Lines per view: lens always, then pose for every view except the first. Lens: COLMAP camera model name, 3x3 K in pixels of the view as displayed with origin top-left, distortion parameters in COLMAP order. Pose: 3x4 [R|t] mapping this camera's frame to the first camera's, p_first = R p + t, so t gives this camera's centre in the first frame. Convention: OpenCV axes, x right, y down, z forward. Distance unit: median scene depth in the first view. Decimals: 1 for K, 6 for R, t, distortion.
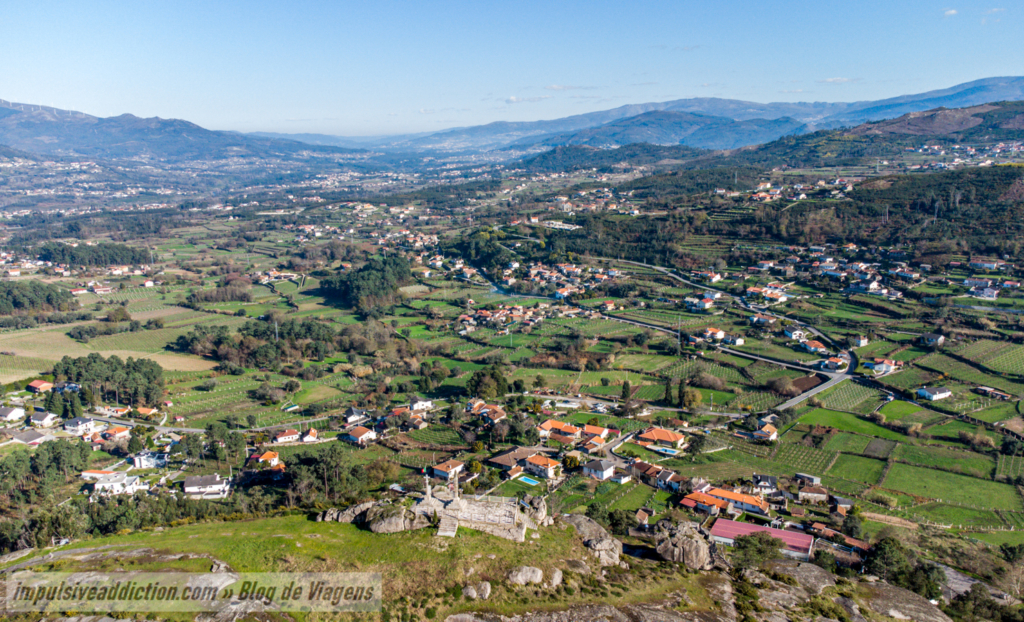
lens RADIAL K [[834.4, 0, 509.1], [0, 834.4, 307.9], [0, 0, 1]] dist [0.049908, 0.021216]
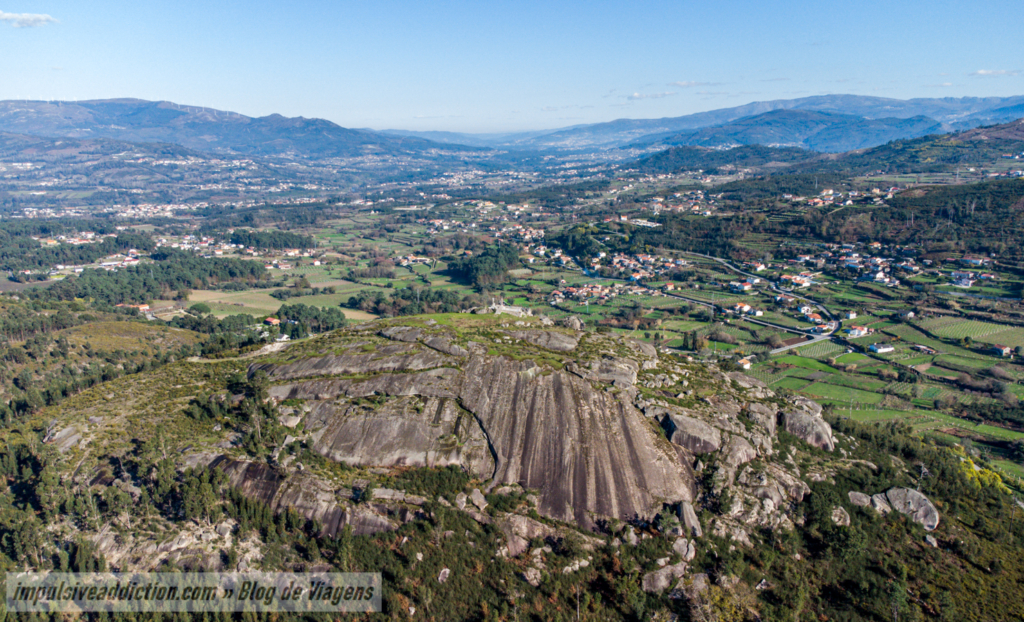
lens RADIAL K [[834.4, 0, 512.6], [0, 834.4, 312.2], [0, 0, 1]] dist [0.049908, 0.021216]
pose [[0.990095, 0.033758, -0.136282, 0.048684], [-0.032499, 0.999406, 0.011457, 0.024937], [0.136588, -0.006915, 0.990604, -0.253081]]
